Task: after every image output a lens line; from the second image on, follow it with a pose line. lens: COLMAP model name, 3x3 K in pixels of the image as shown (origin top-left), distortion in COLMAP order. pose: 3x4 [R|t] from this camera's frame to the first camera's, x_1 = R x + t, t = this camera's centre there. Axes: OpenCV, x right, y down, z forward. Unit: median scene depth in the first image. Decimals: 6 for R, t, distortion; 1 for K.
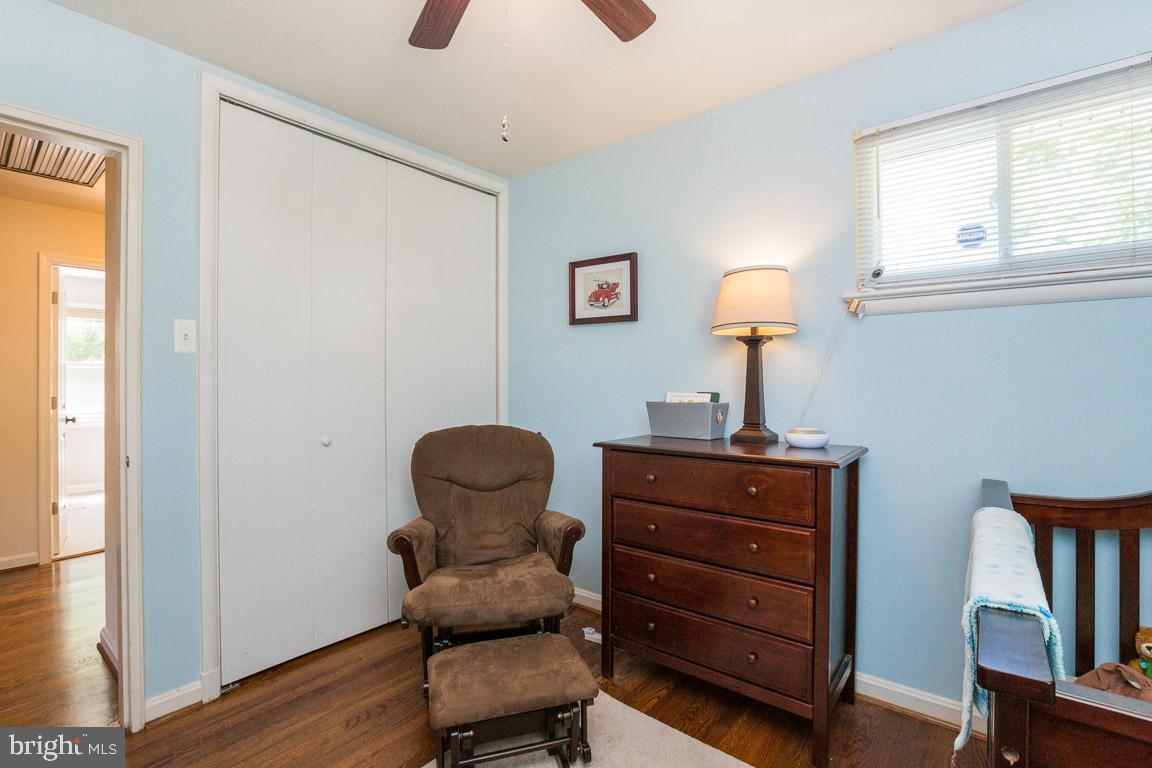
lens RADIAL K [[526.6, 0, 572.1], [0, 526.6, 384.0], [0, 0, 1]] dist [-0.046643, 0.014652]
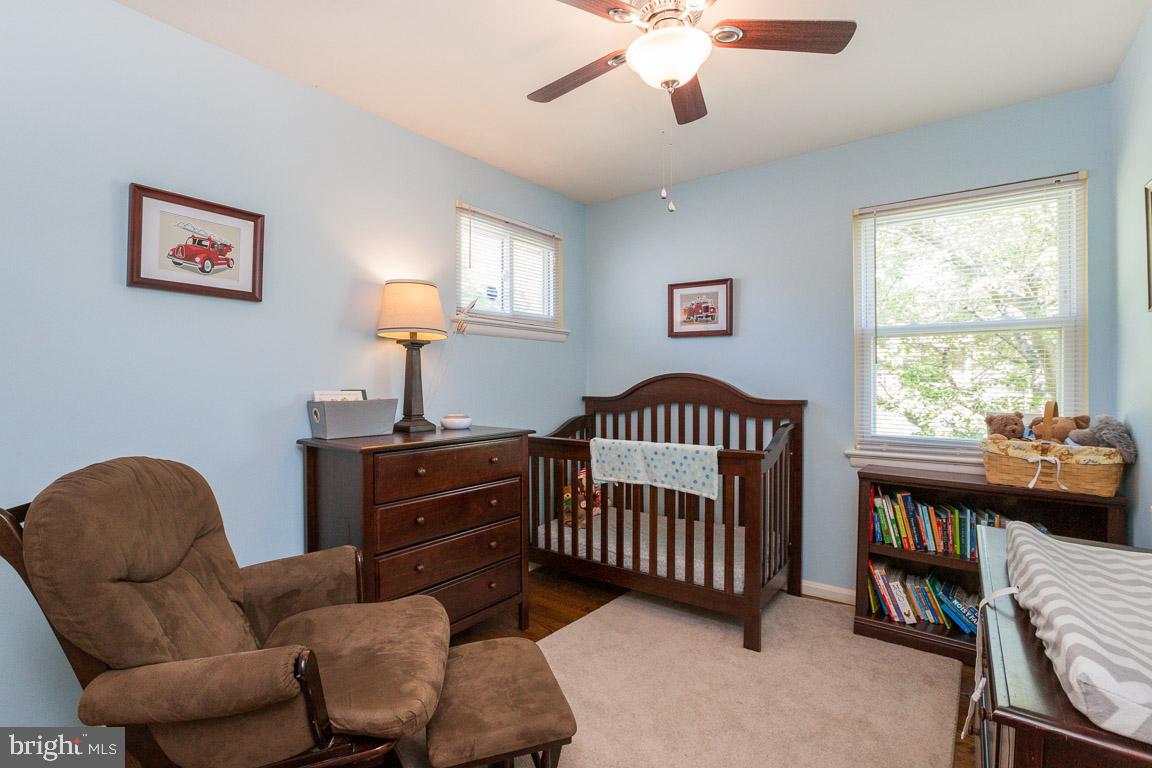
lens RADIAL K [[526.6, 0, 571.1], [0, 526.6, 379.1], [0, 0, 1]] dist [-0.046643, 0.014652]
pose [[-0.036962, -0.006927, 0.999293, -0.727526], [-0.006271, 0.999958, 0.006699, -0.012522], [-0.999297, -0.006019, -0.037004, 0.601481]]
